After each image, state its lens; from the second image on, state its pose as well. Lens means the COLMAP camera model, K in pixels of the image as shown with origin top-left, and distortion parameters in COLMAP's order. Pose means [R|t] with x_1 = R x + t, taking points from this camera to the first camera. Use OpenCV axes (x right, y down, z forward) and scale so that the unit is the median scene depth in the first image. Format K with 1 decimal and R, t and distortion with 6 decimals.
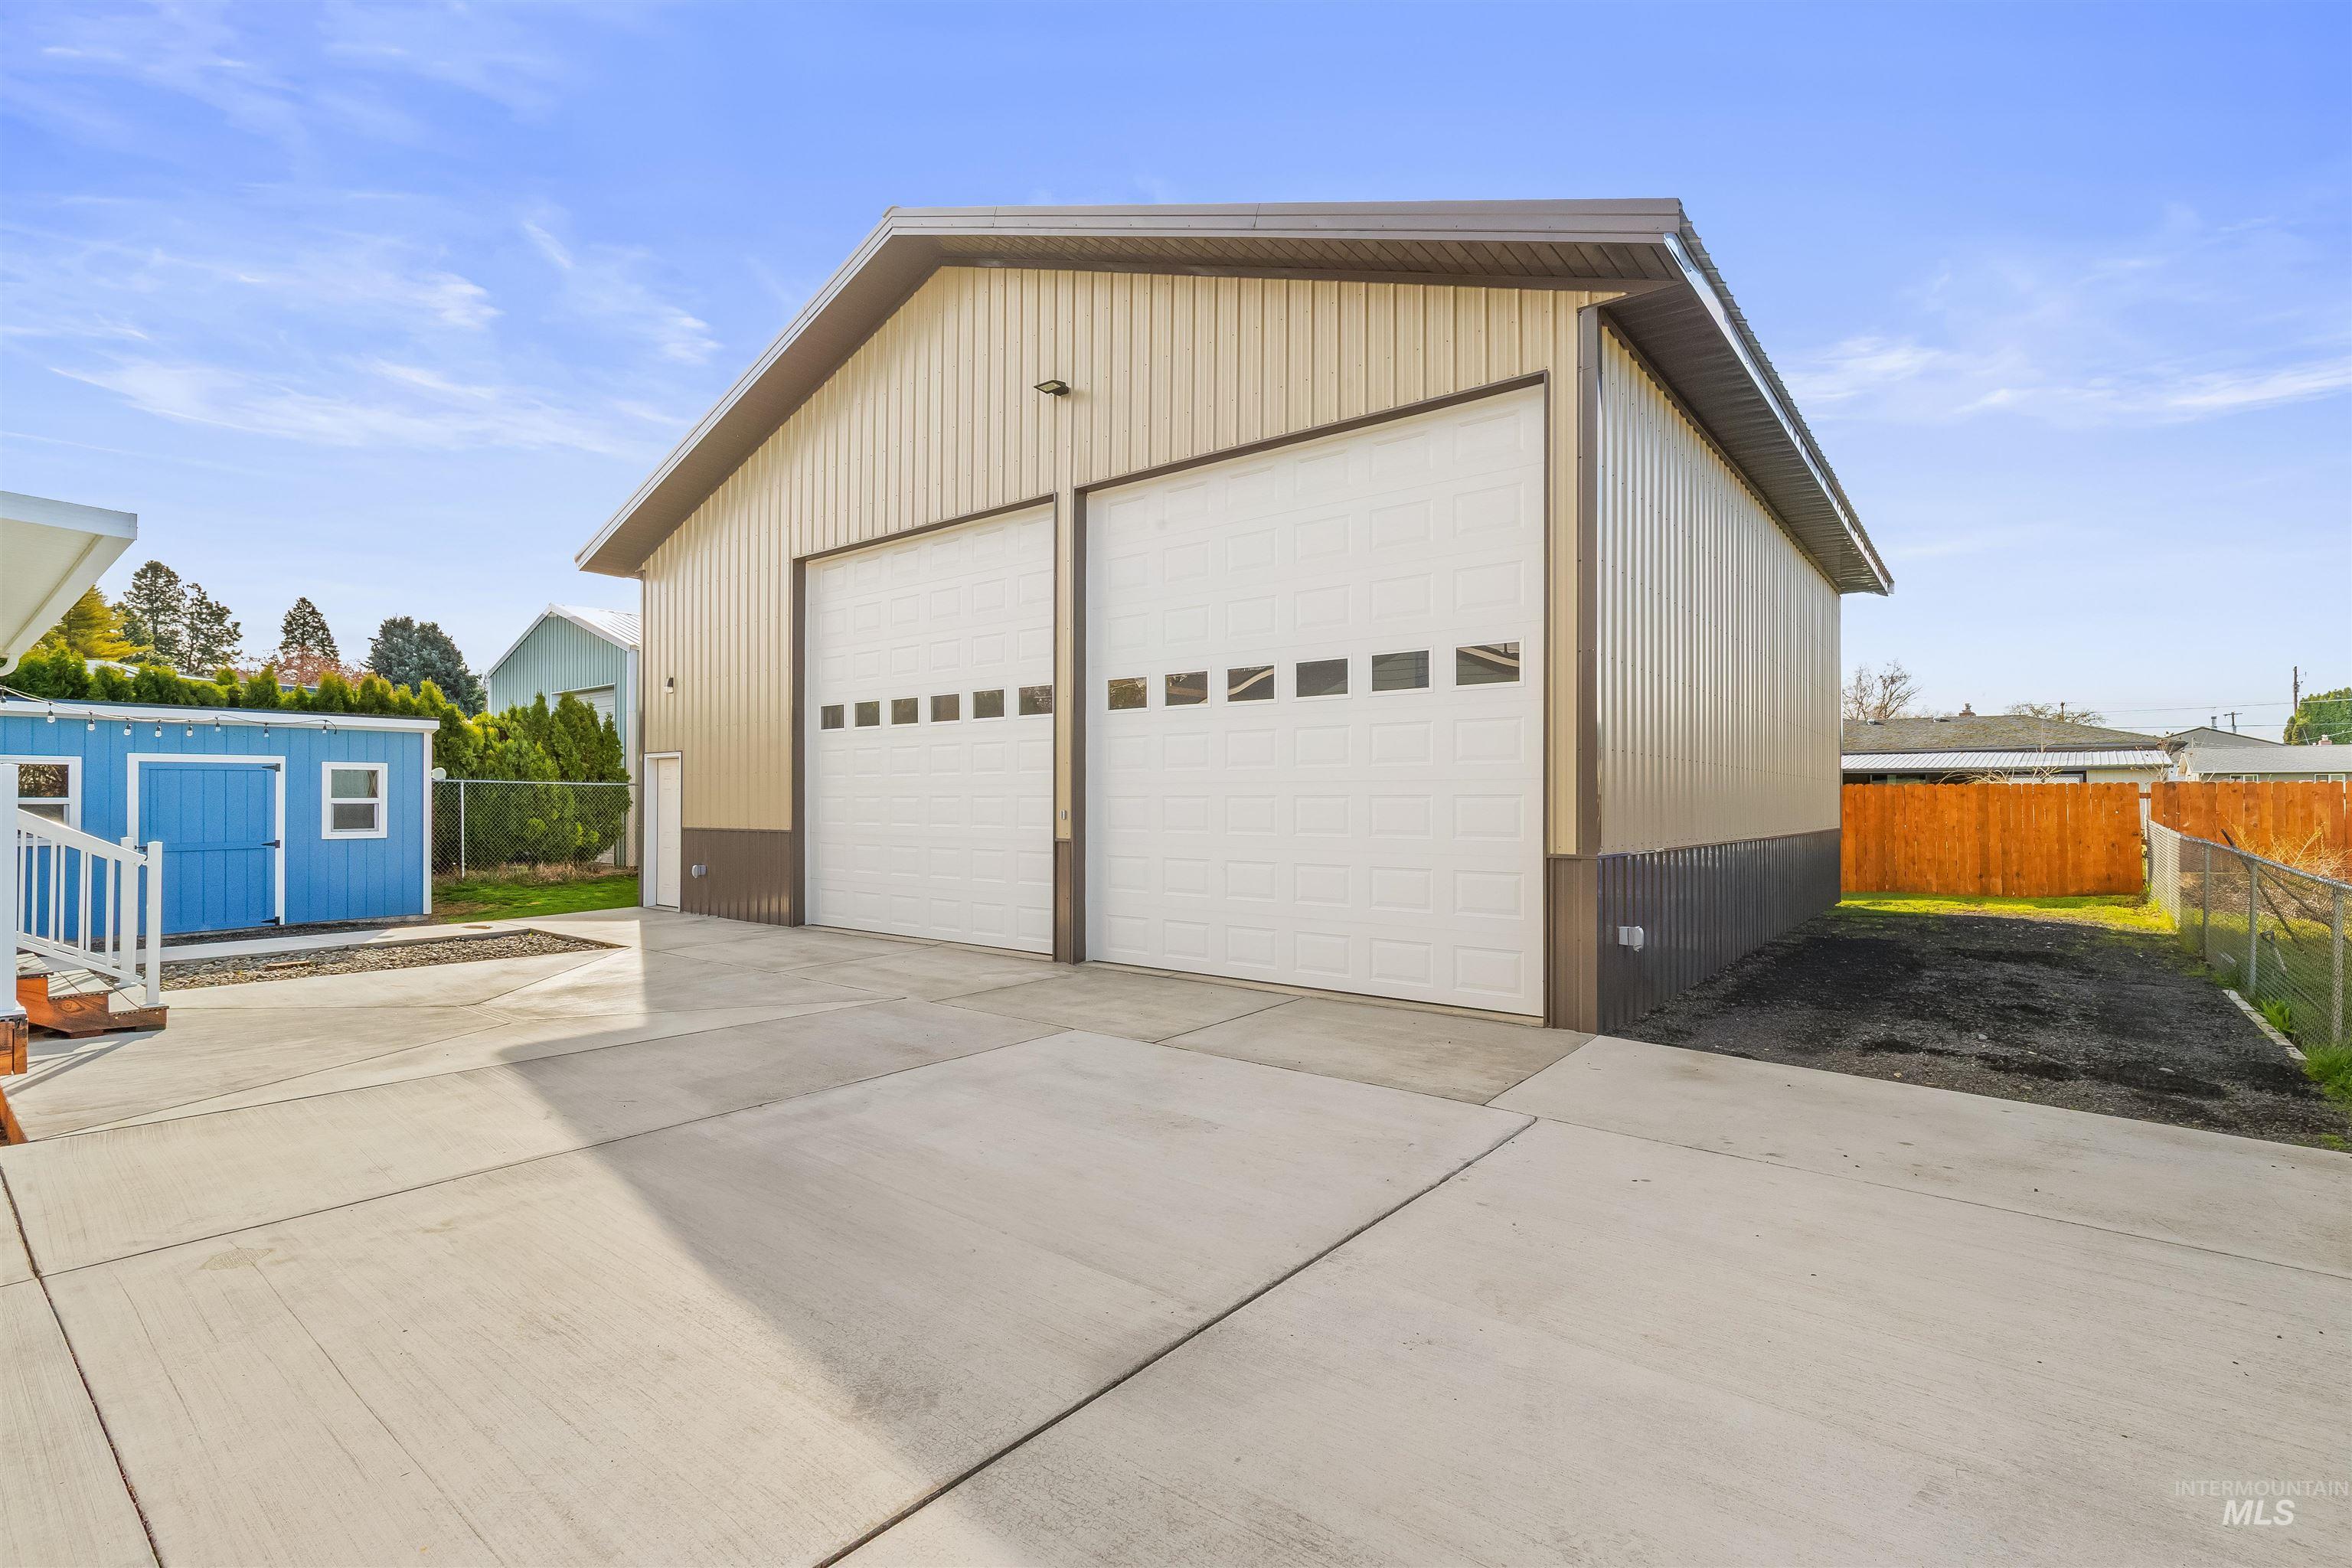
lens RADIAL K [[1072.1, 0, 1195.8], [0, 1072.1, 791.9], [0, 0, 1]] dist [-0.001733, 0.001712]
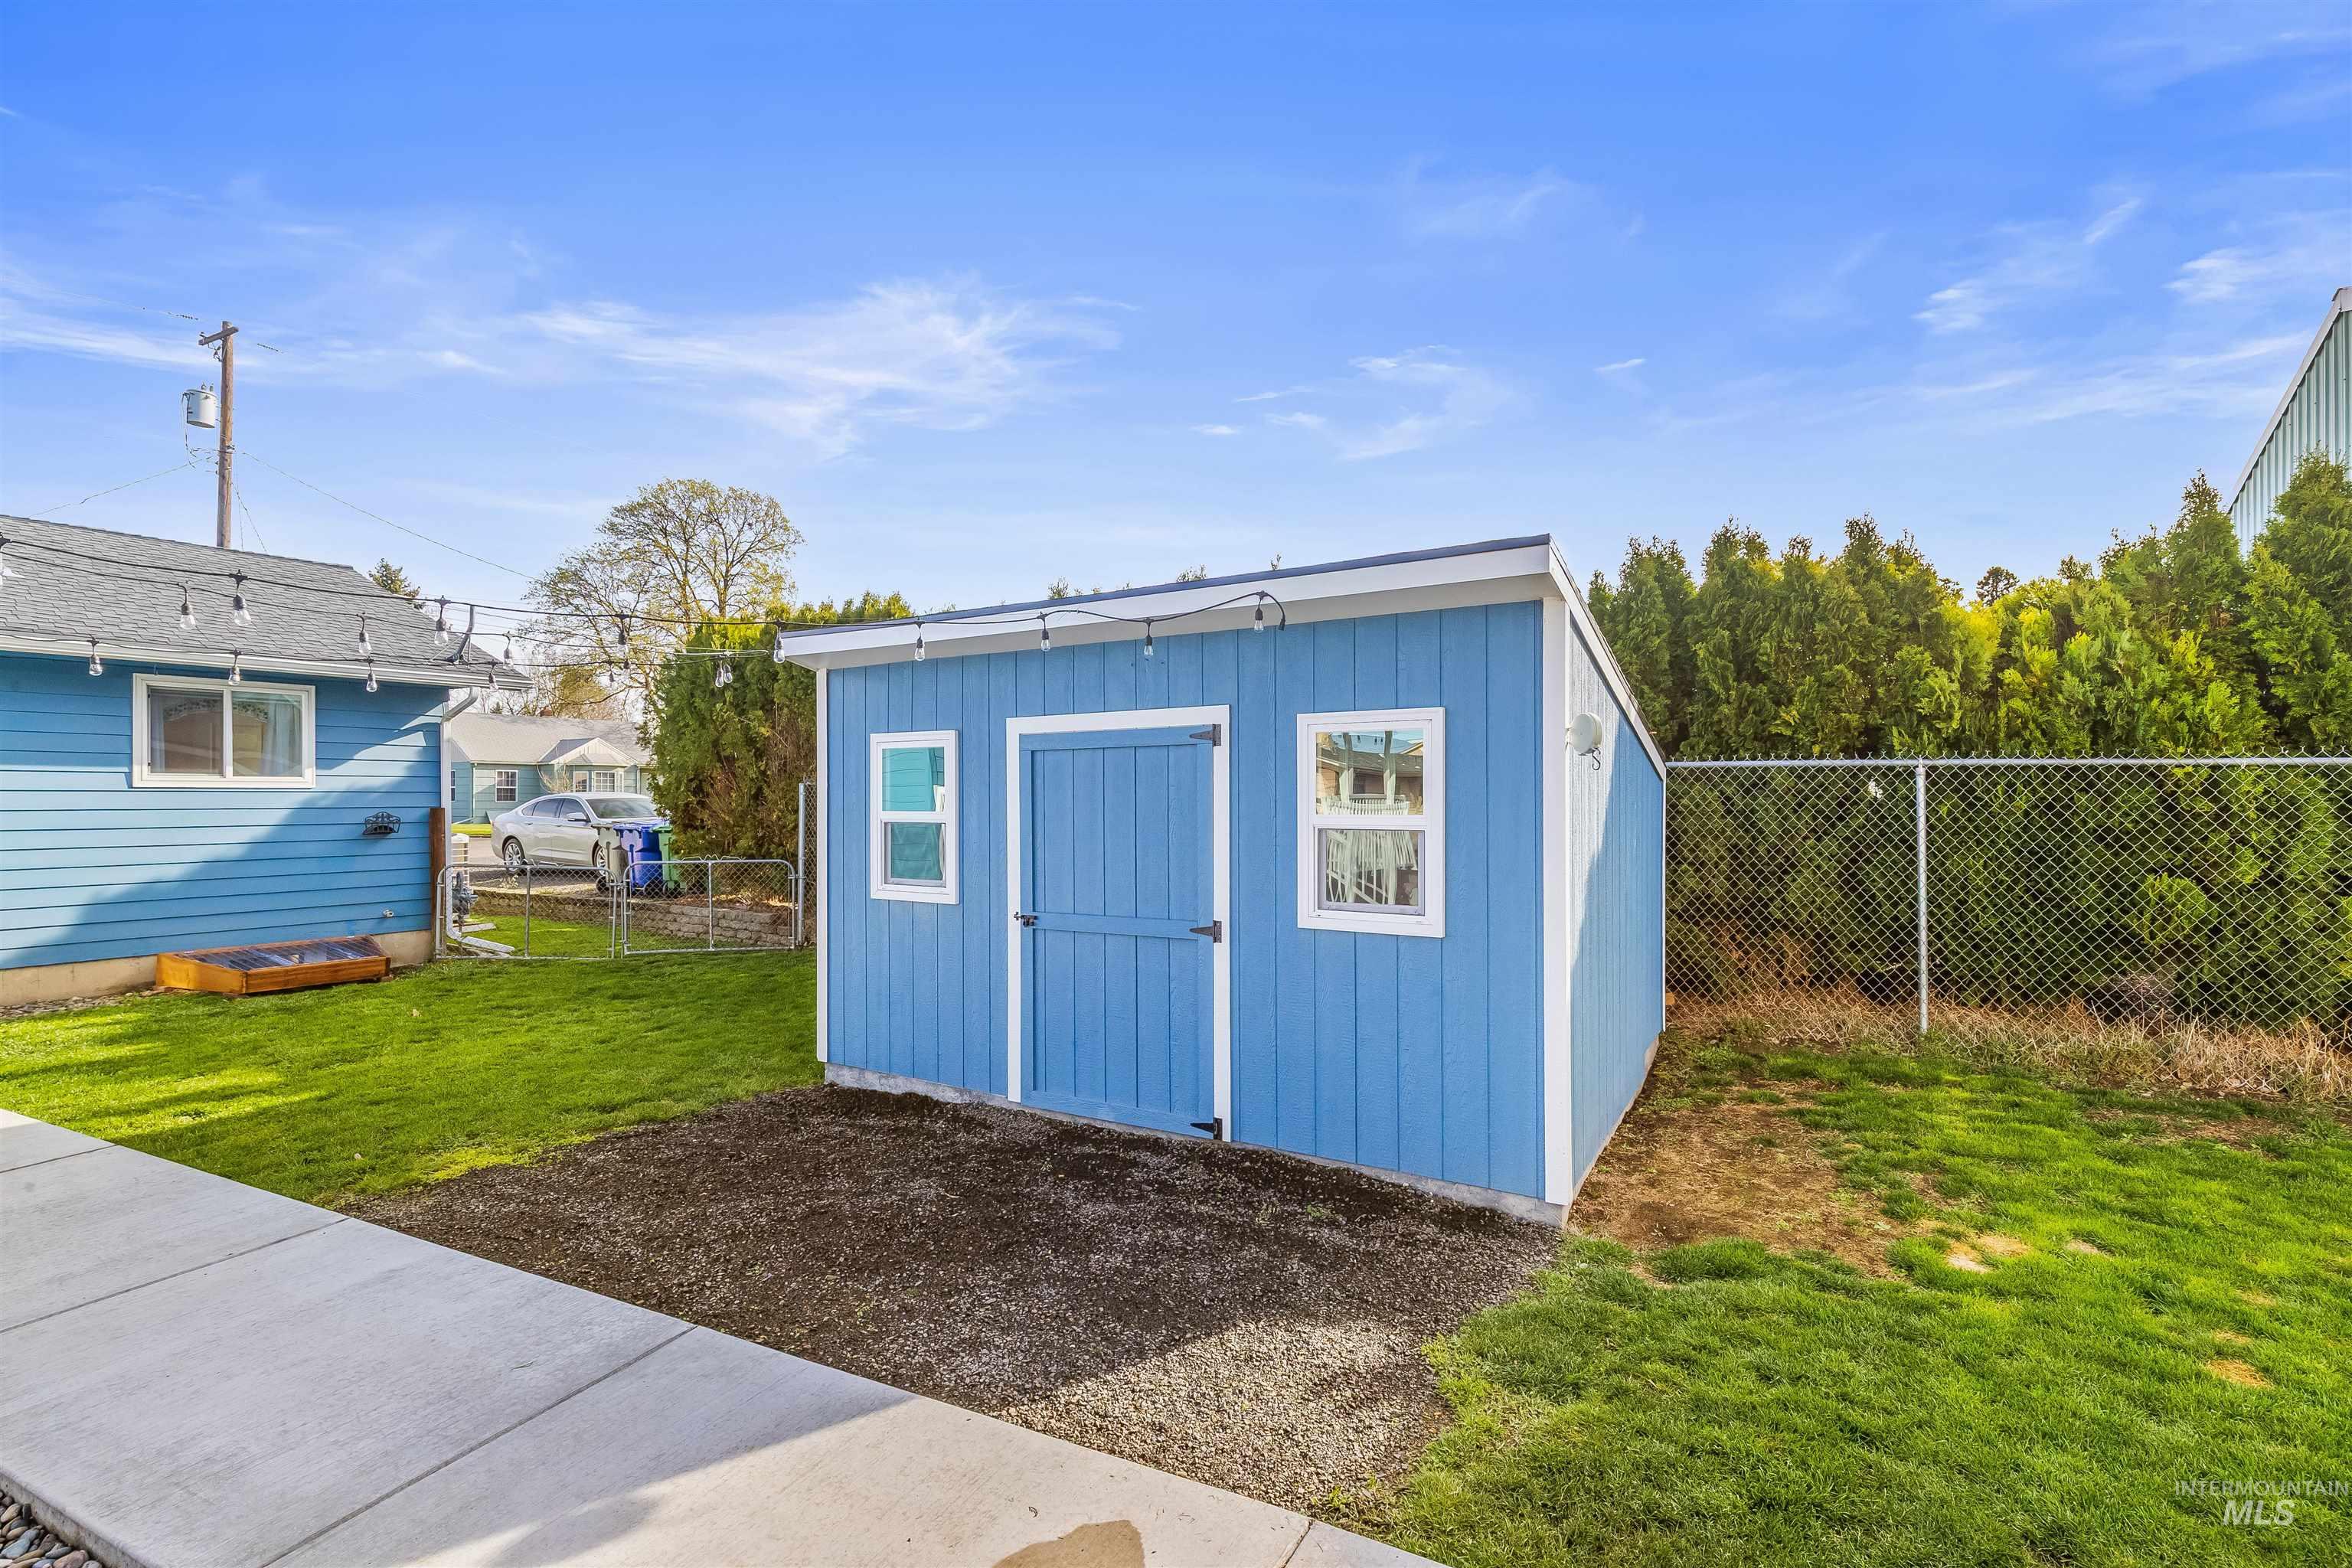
lens RADIAL K [[1037.5, 0, 1210.4], [0, 1037.5, 793.7], [0, 0, 1]] dist [-0.001889, 0.000191]
pose [[0.116383, -0.002227, -0.993202, -0.483405], [0.007063, 0.999974, -0.001415, -0.001153], [0.993179, -0.006851, 0.116396, 0.953072]]
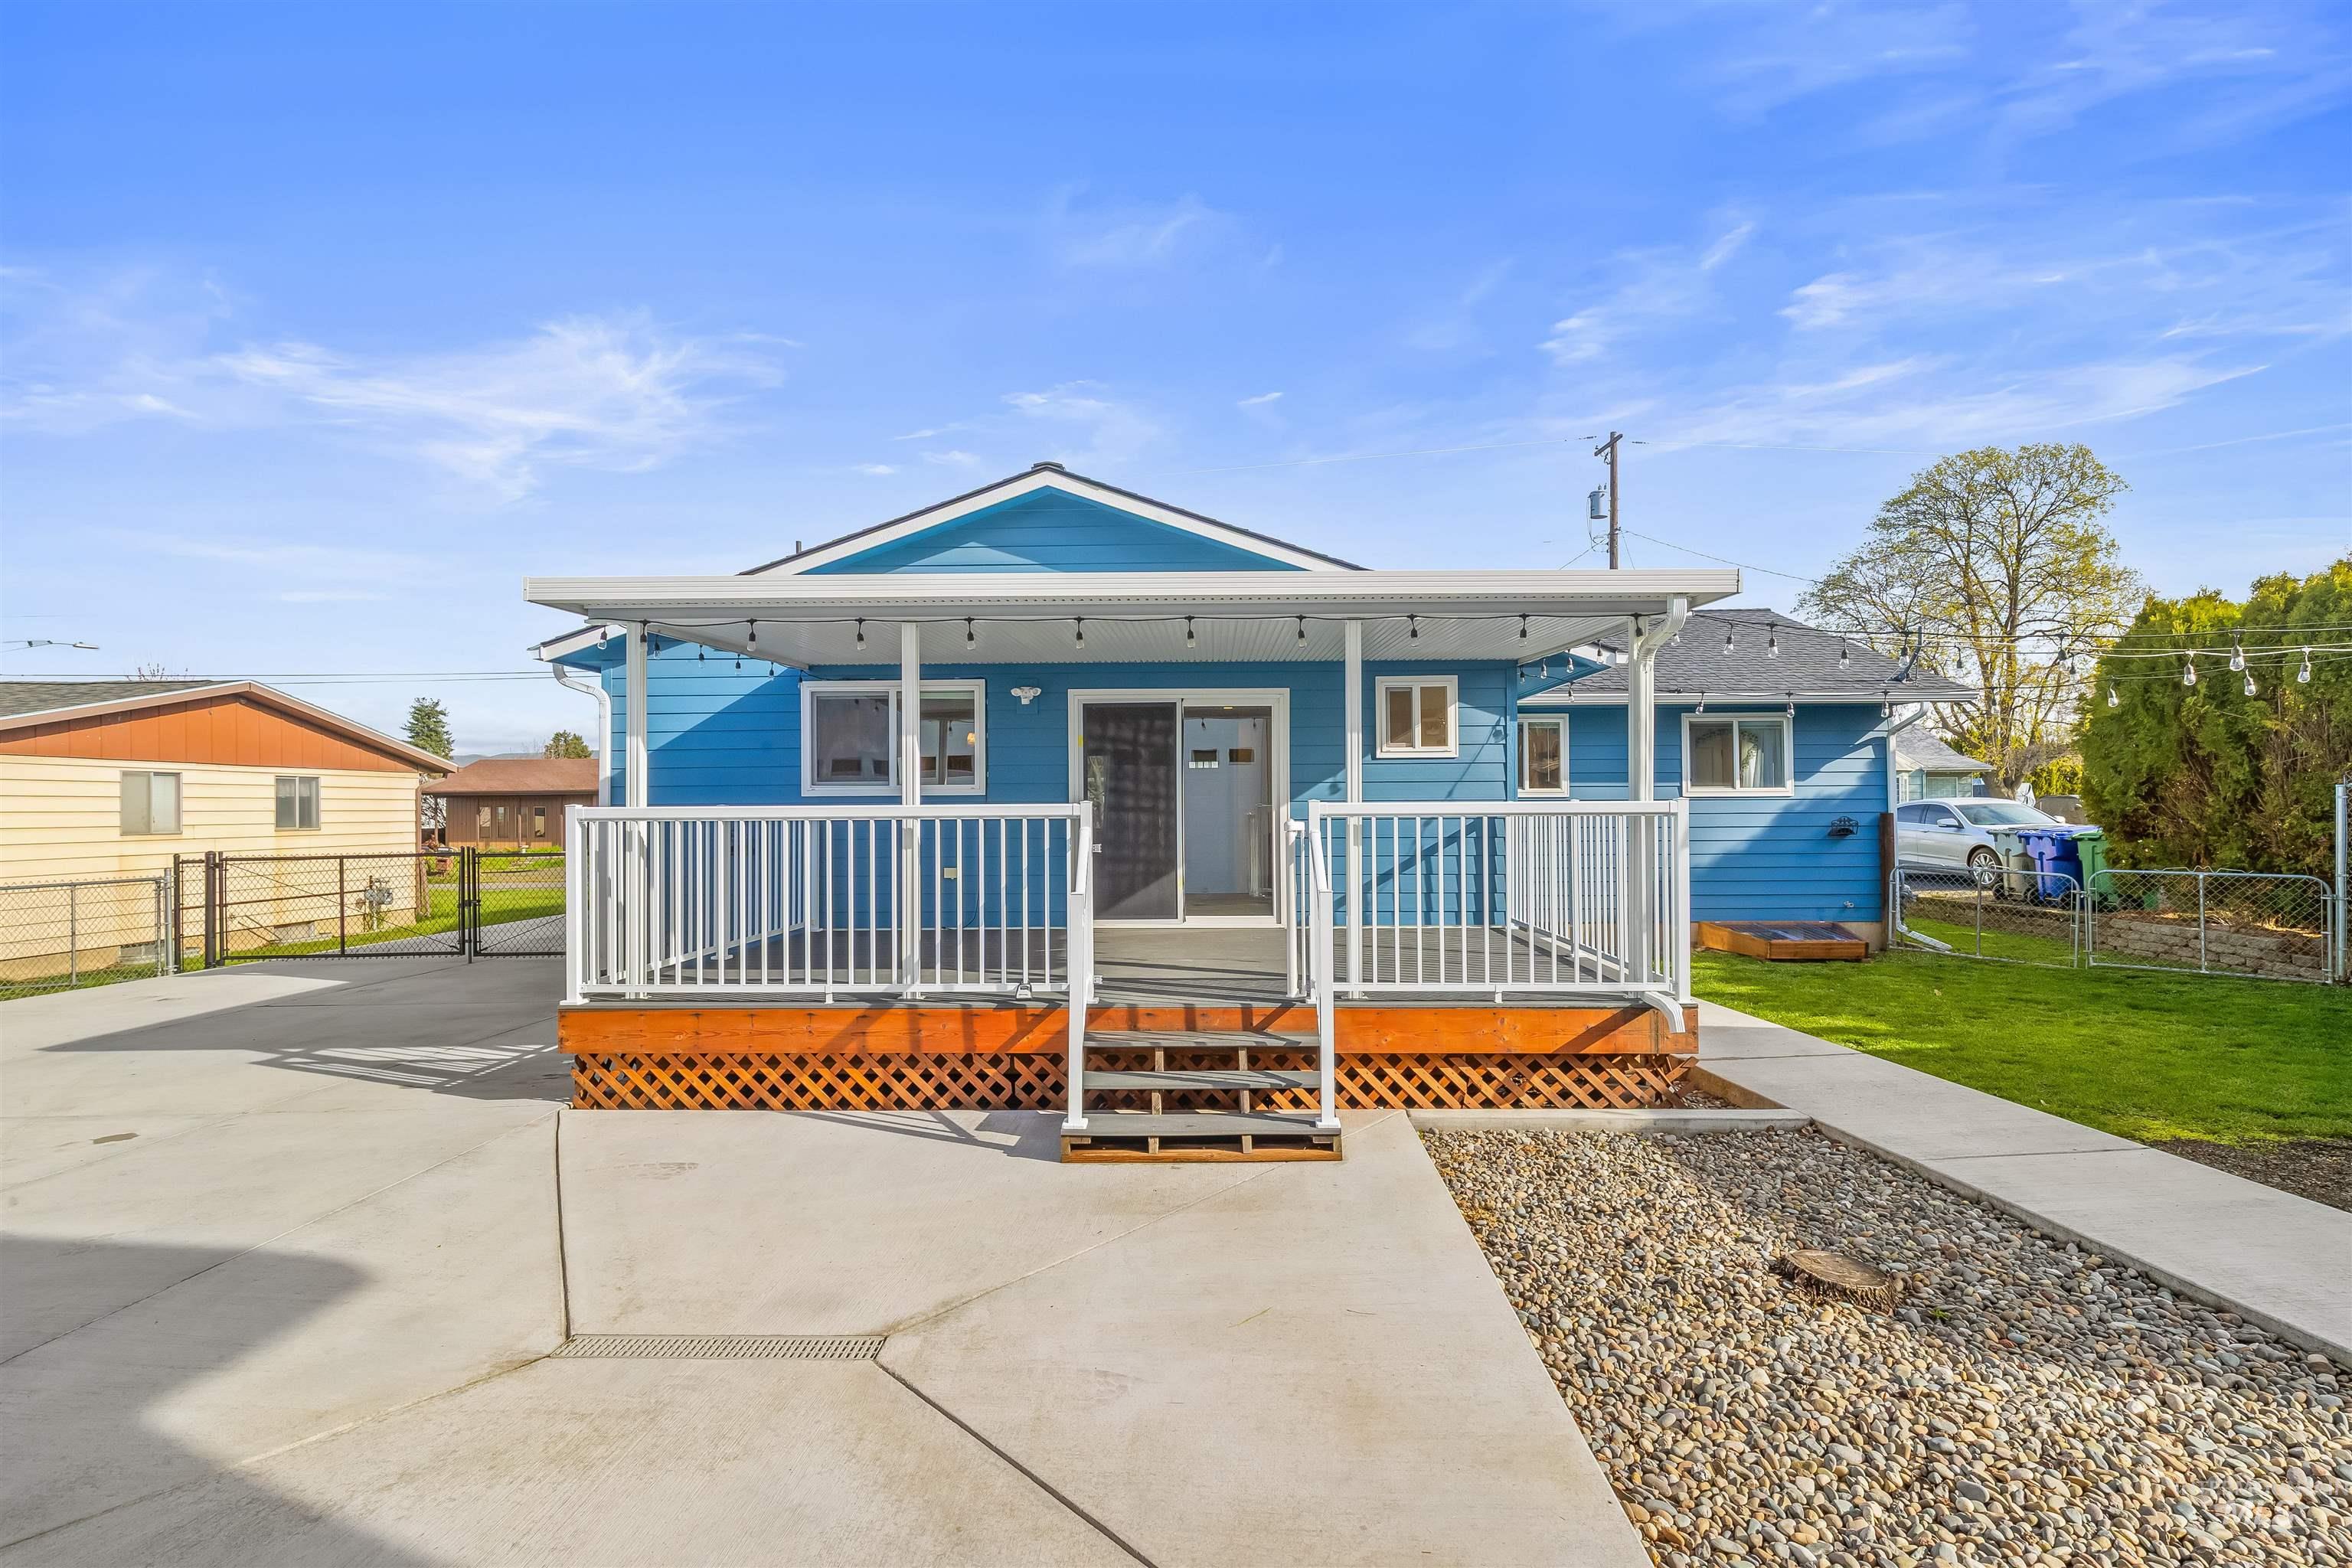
lens RADIAL K [[1089.3, 0, 1207.1], [0, 1089.3, 792.8], [0, 0, 1]] dist [-0.001265, -0.000053]
pose [[-0.797135, -0.002052, -0.603798, -0.319800], [0.011002, 0.999779, -0.017922, -0.002749], [0.603701, -0.020929, -0.796936, 0.851211]]
